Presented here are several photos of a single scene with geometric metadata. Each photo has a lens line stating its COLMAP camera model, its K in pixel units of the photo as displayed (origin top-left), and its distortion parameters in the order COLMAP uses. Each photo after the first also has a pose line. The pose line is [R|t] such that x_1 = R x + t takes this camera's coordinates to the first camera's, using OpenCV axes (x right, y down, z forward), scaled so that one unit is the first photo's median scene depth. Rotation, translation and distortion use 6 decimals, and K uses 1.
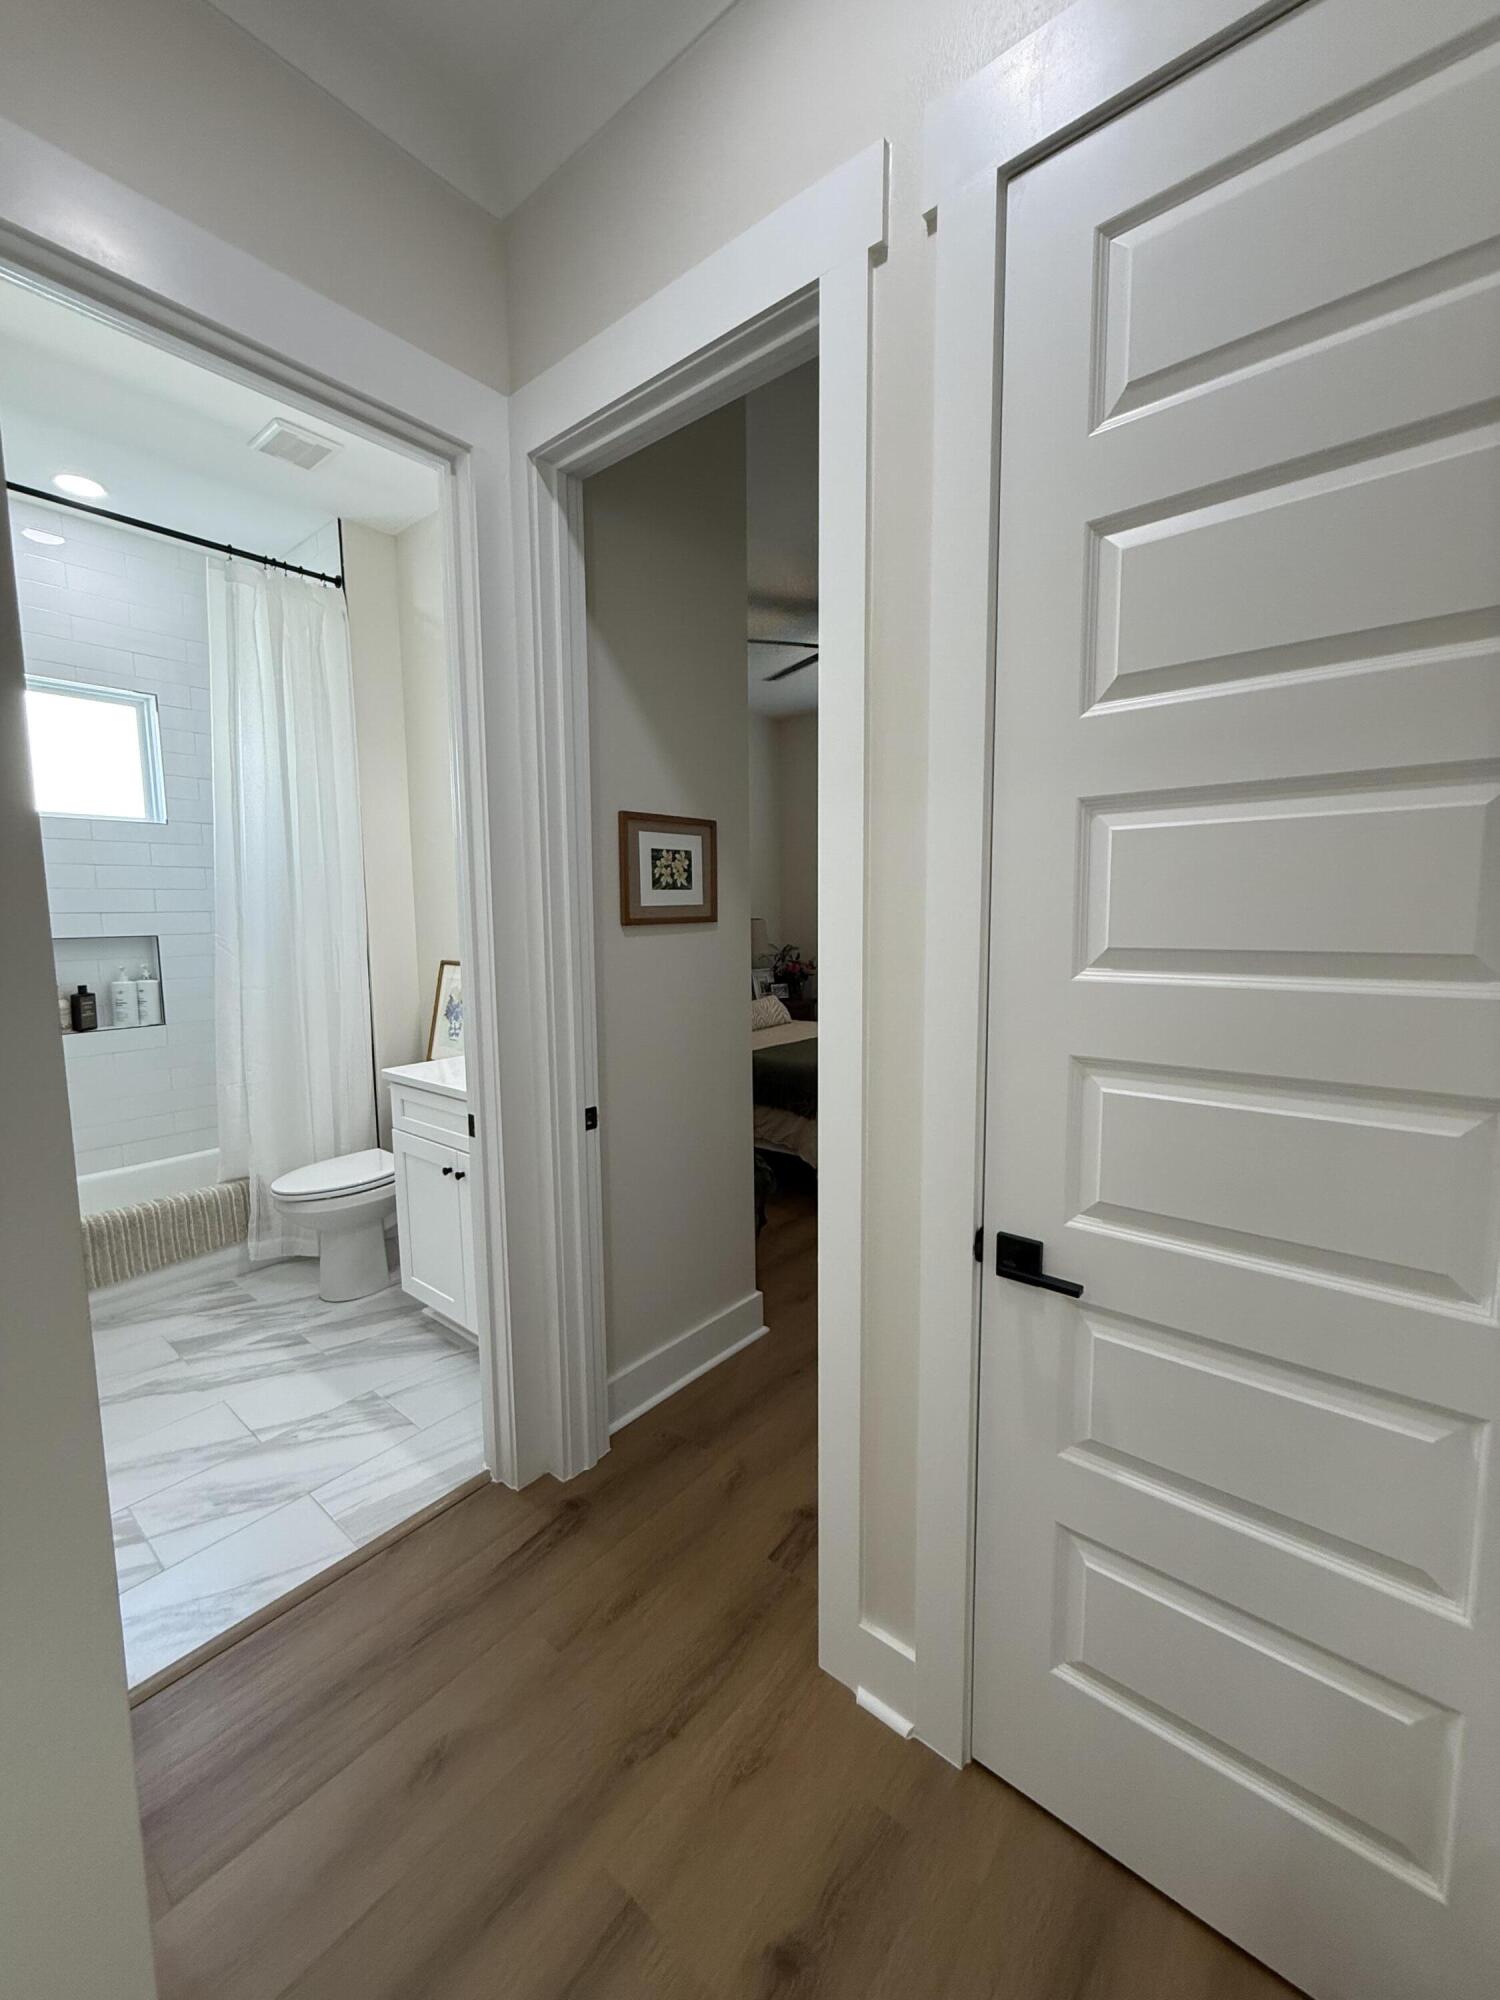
lens RADIAL K [[801.9, 0, 748.7], [0, 801.9, 995.8], [0, 0, 1]] dist [0.002921, -0.000410]
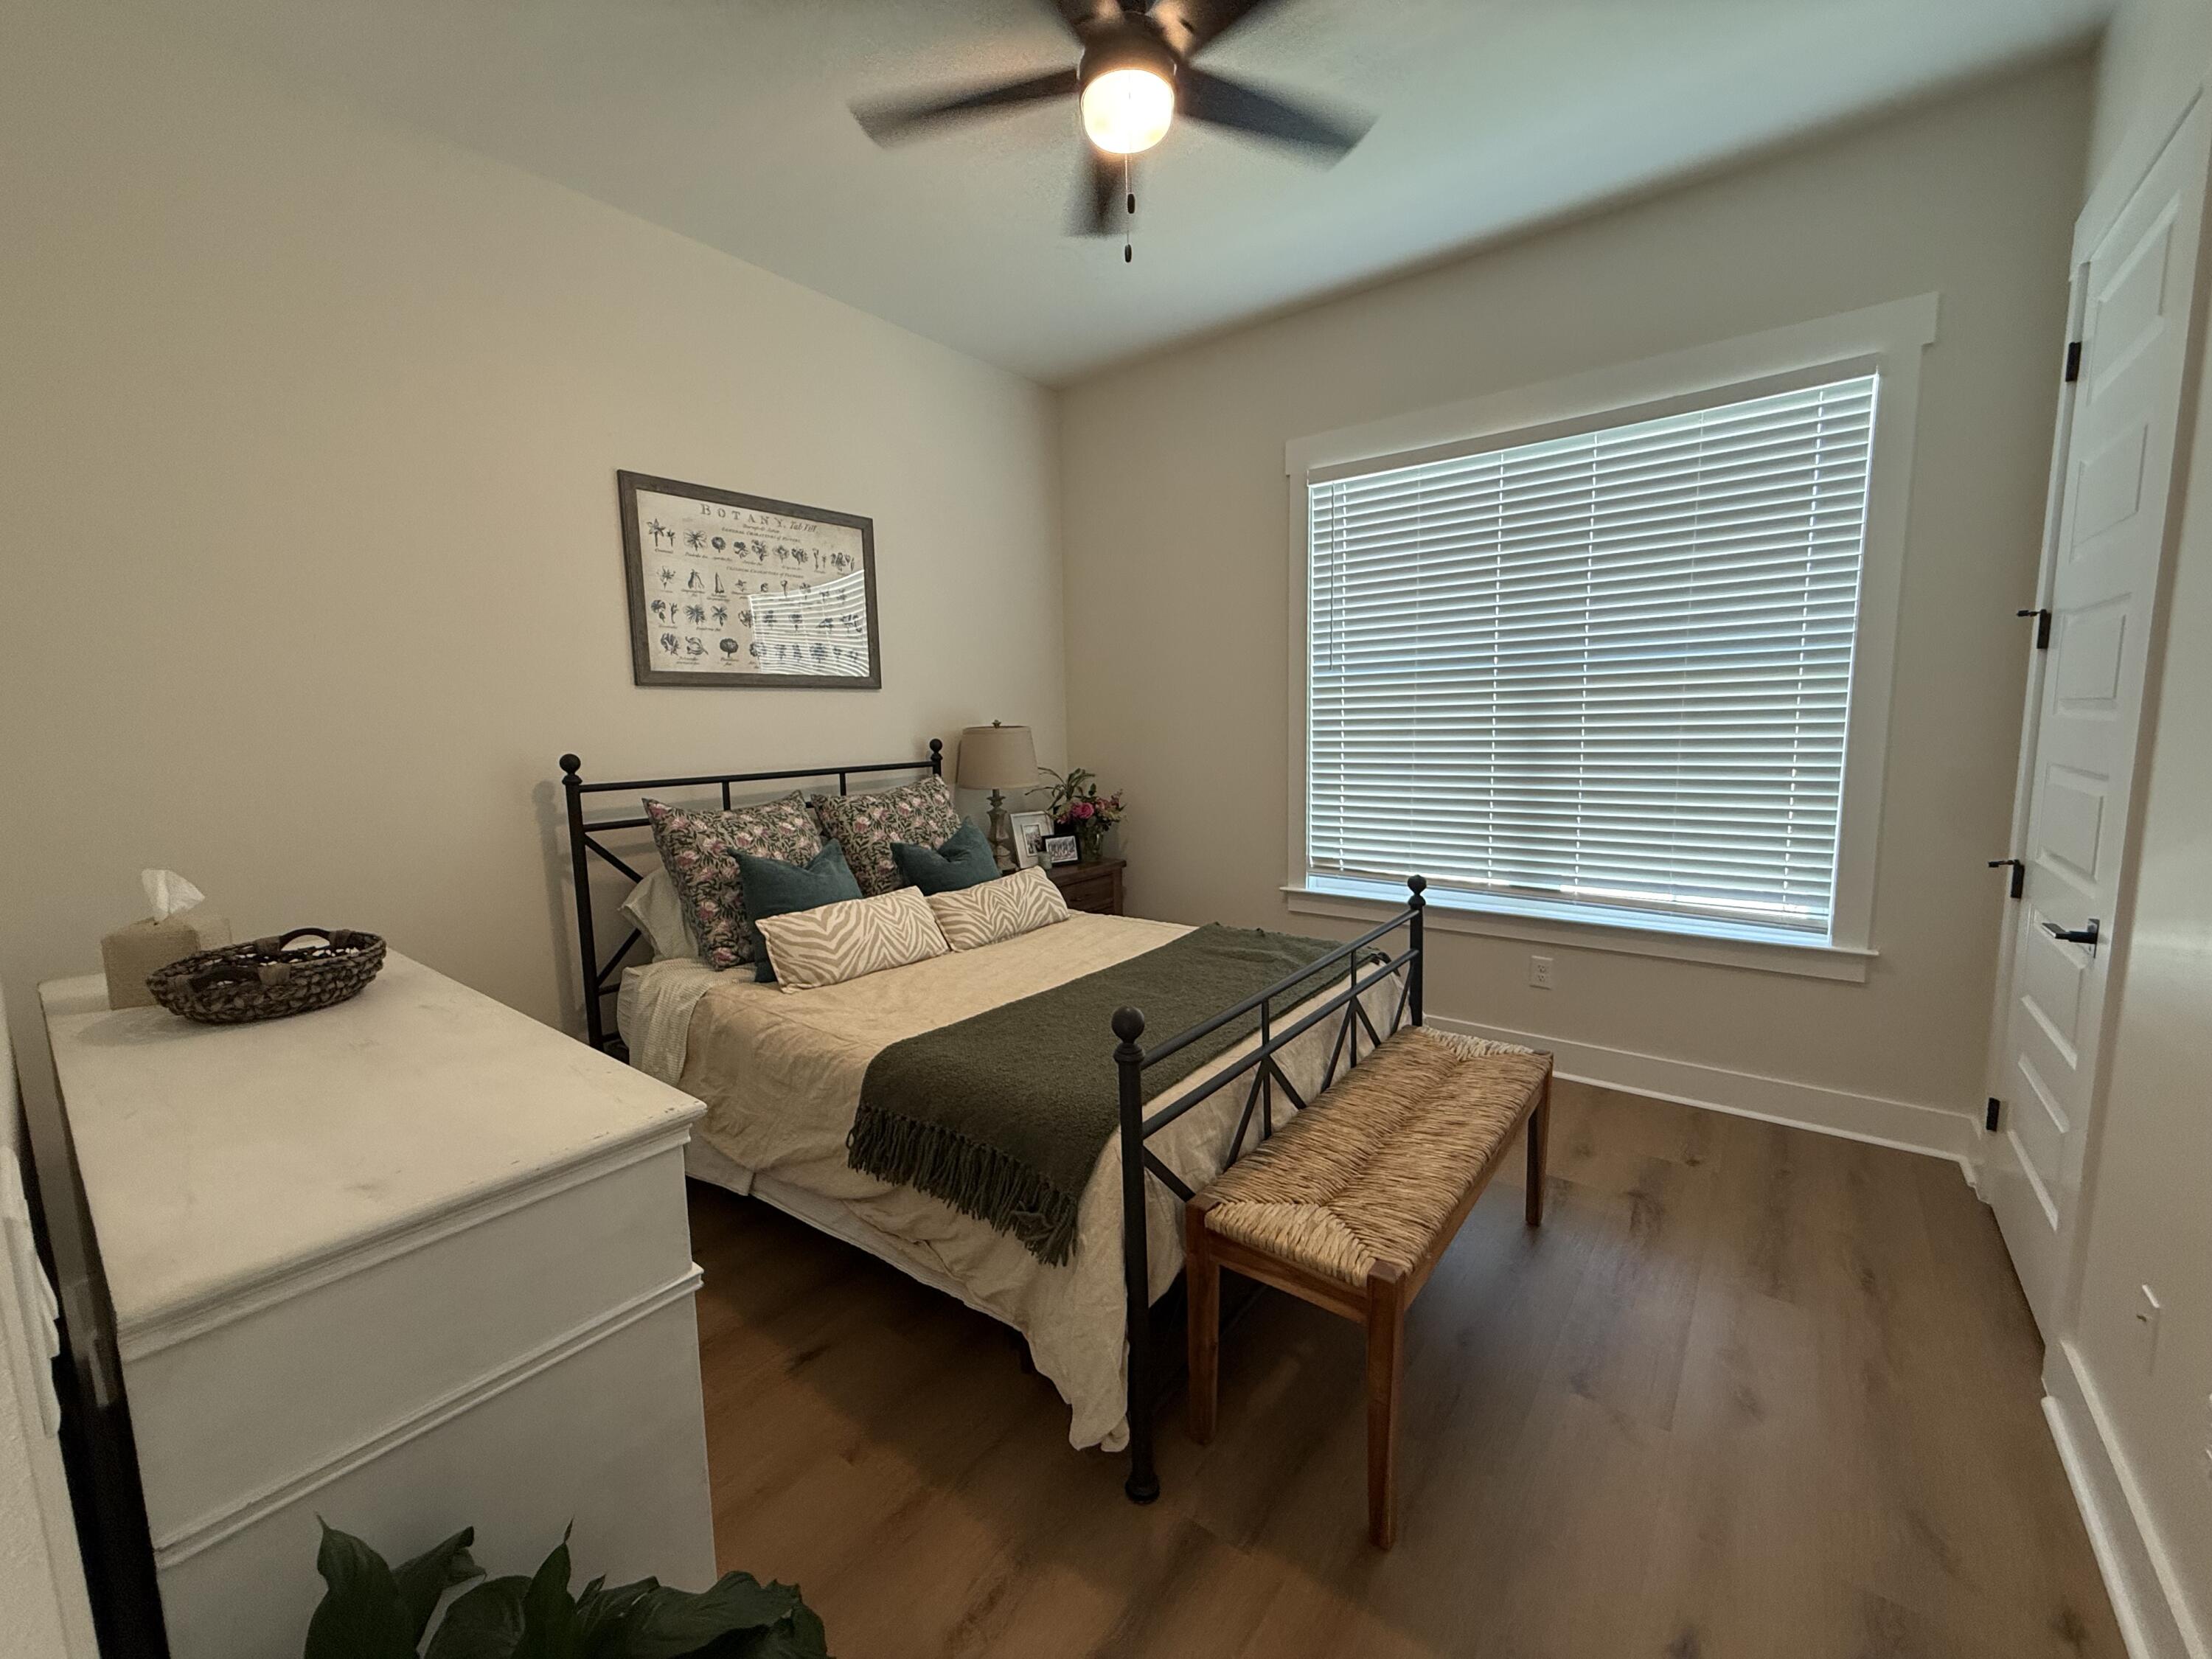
lens RADIAL K [[886.9, 0, 1105.2], [0, 886.9, 833.5], [0, 0, 1]] dist [0.002921, -0.000410]
pose [[0.999526, -0.020998, 0.022518, 0.055295], [0.020590, 0.999622, 0.018214, -0.028581], [-0.022892, -0.017742, 0.999581, 0.348457]]
